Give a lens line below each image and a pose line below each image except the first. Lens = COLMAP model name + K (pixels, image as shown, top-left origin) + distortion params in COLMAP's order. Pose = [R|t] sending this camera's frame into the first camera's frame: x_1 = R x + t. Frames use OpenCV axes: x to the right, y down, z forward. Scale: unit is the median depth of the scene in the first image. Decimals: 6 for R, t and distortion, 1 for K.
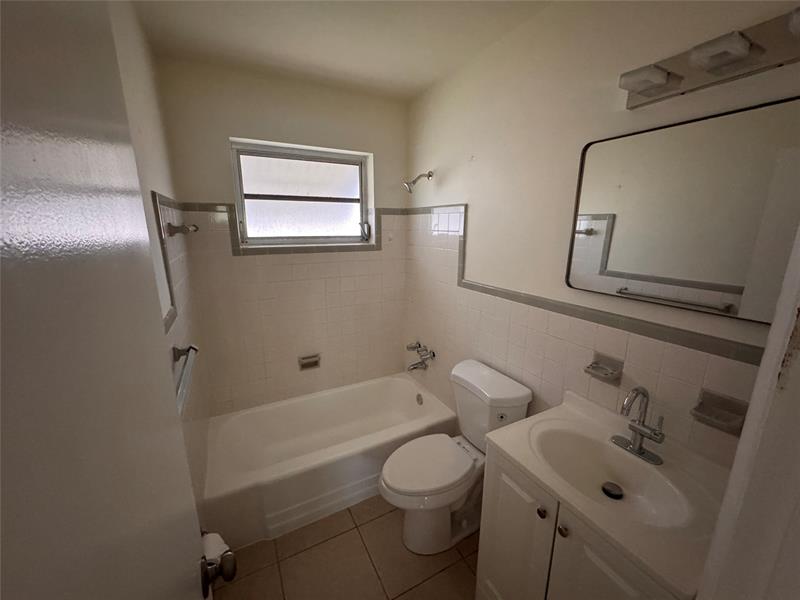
lens RADIAL K [[319.2, 0, 396.6], [0, 319.2, 297.5], [0, 0, 1]] dist [-0.004162, 0.000881]
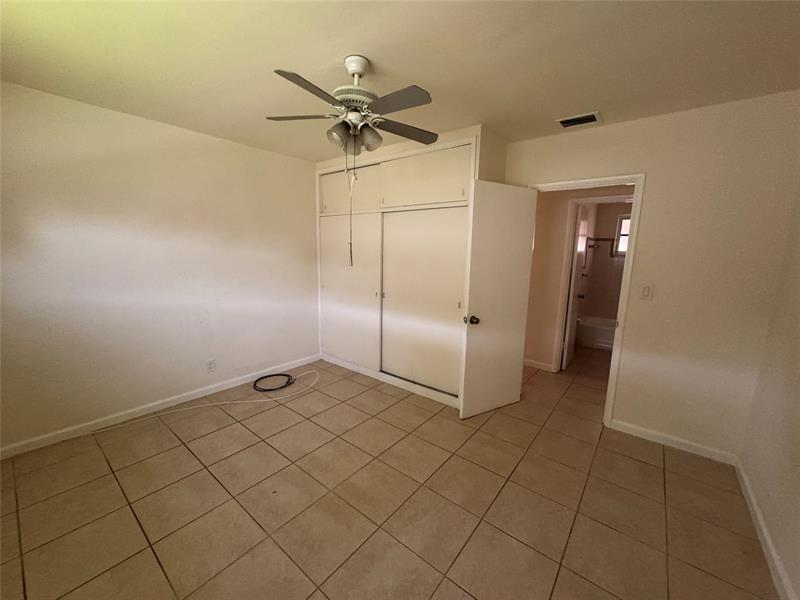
lens RADIAL K [[319.2, 0, 403.7], [0, 319.2, 299.5], [0, 0, 1]] dist [-0.004162, 0.000881]
pose [[0.416868, 0.158995, -0.894953, 1.289179], [-0.224427, 0.972104, 0.068164, 0.443513], [0.880825, 0.172436, 0.440922, -1.741884]]
